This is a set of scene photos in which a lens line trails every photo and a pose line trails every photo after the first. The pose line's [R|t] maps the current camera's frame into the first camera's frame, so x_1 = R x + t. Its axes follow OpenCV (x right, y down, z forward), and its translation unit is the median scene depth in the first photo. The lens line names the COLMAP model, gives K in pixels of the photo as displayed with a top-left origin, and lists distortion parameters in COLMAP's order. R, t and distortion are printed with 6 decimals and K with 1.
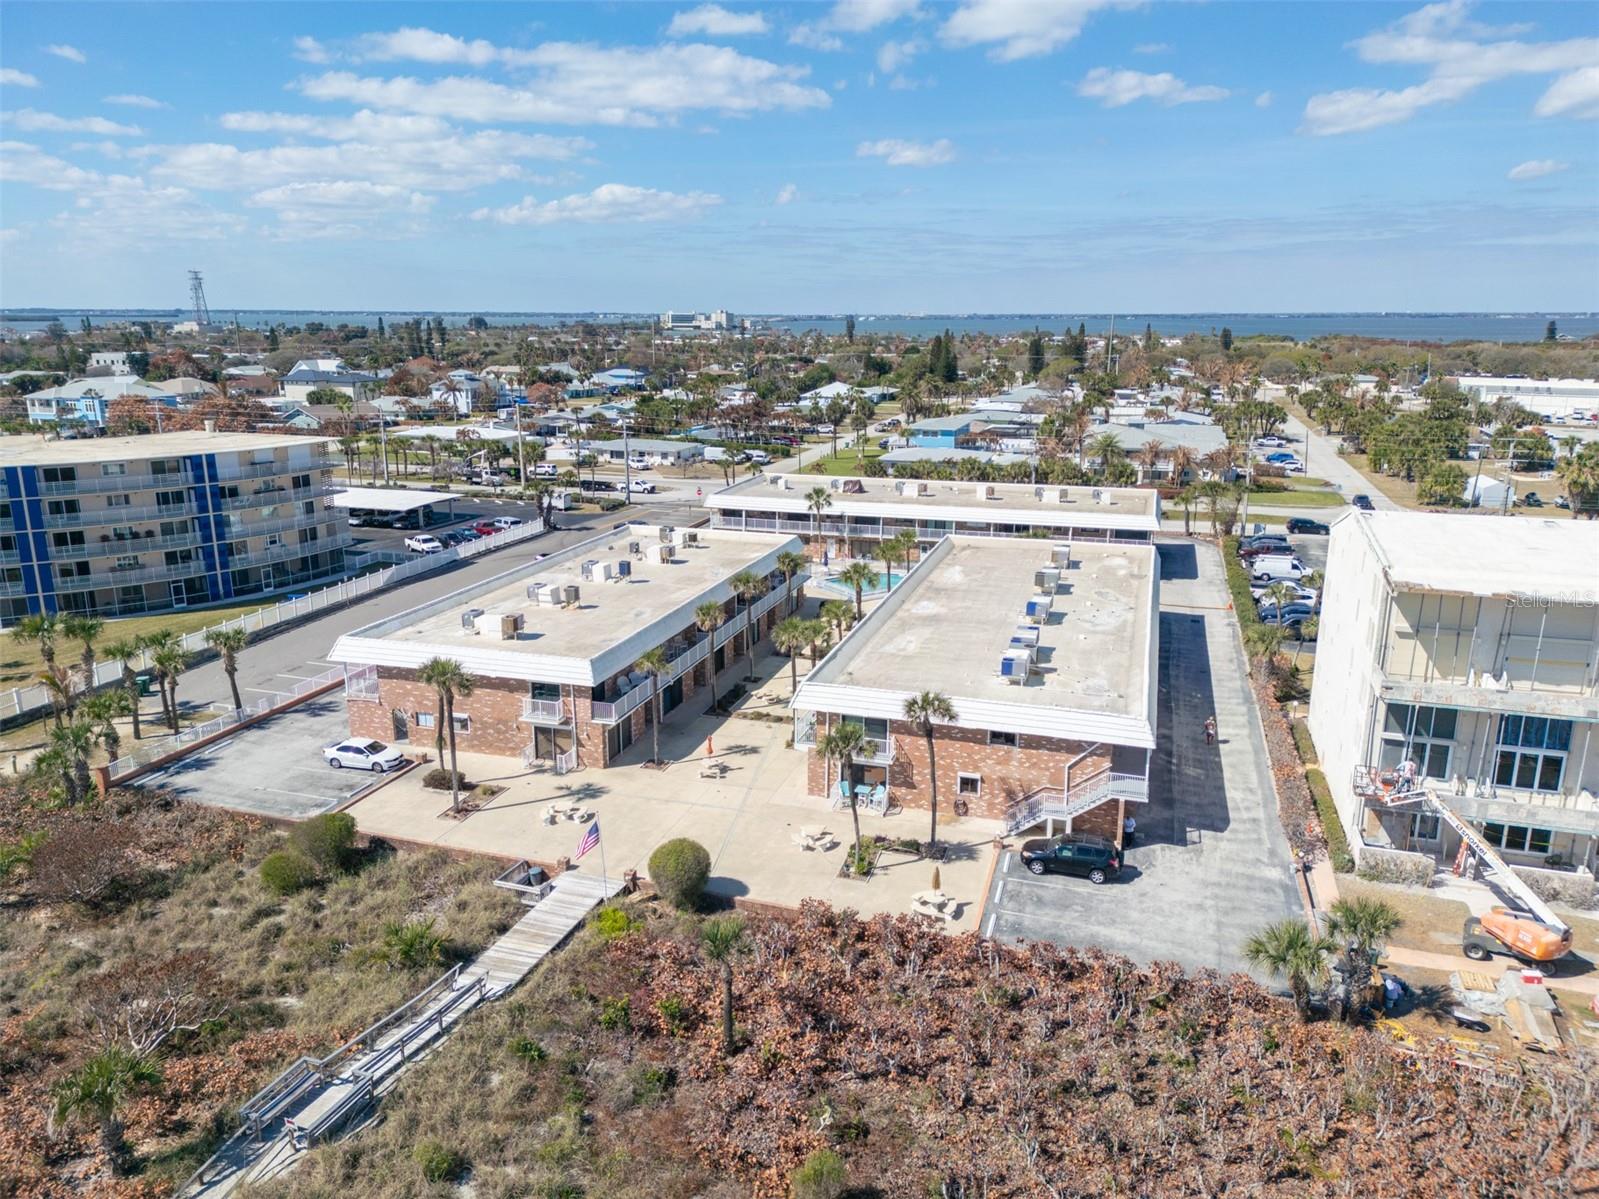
lens RADIAL K [[1133.1, 0, 804.9], [0, 1133.1, 597.0], [0, 0, 1]] dist [0.052337, -0.035295]
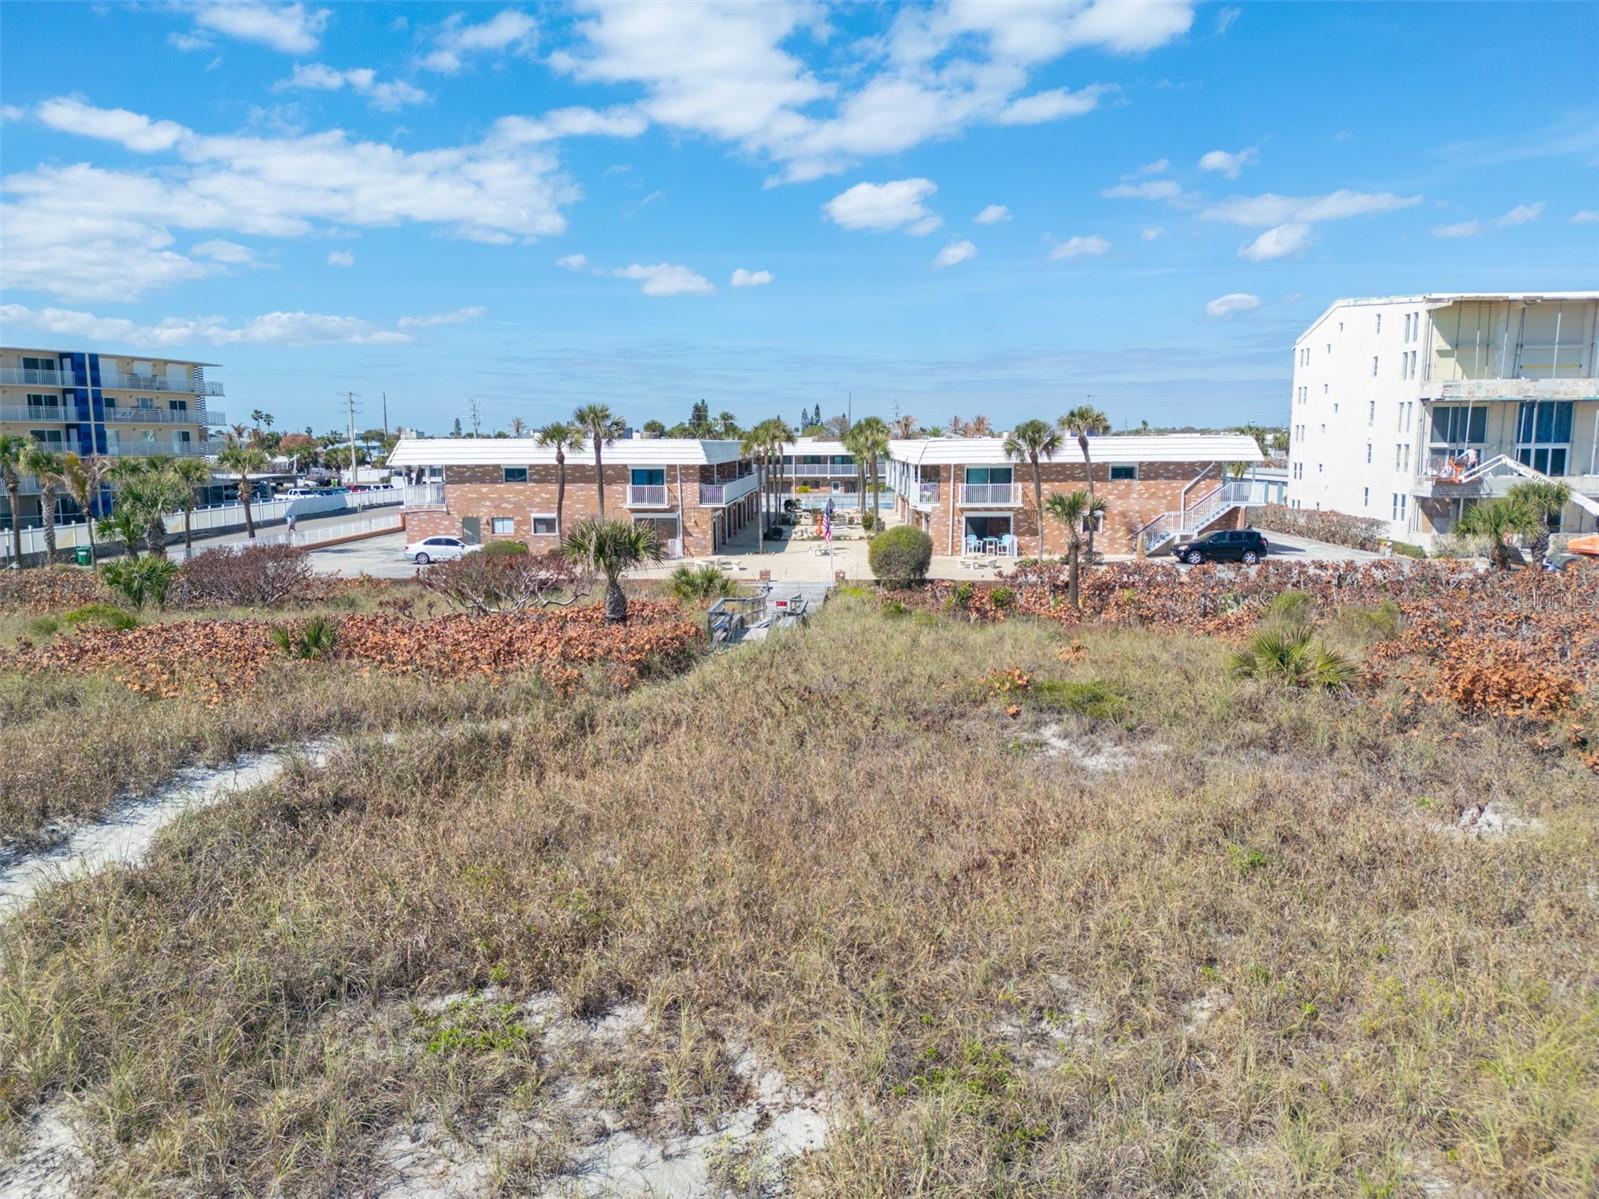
lens RADIAL K [[1133.1, 0, 802.5], [0, 1133.1, 601.4], [0, 0, 1]] dist [0.052337, -0.035295]
pose [[0.961551, -0.043185, 0.271209, -0.371506], [0.074749, 0.991429, -0.107150, 0.302362], [-0.264257, 0.123303, 0.956538, 0.056633]]
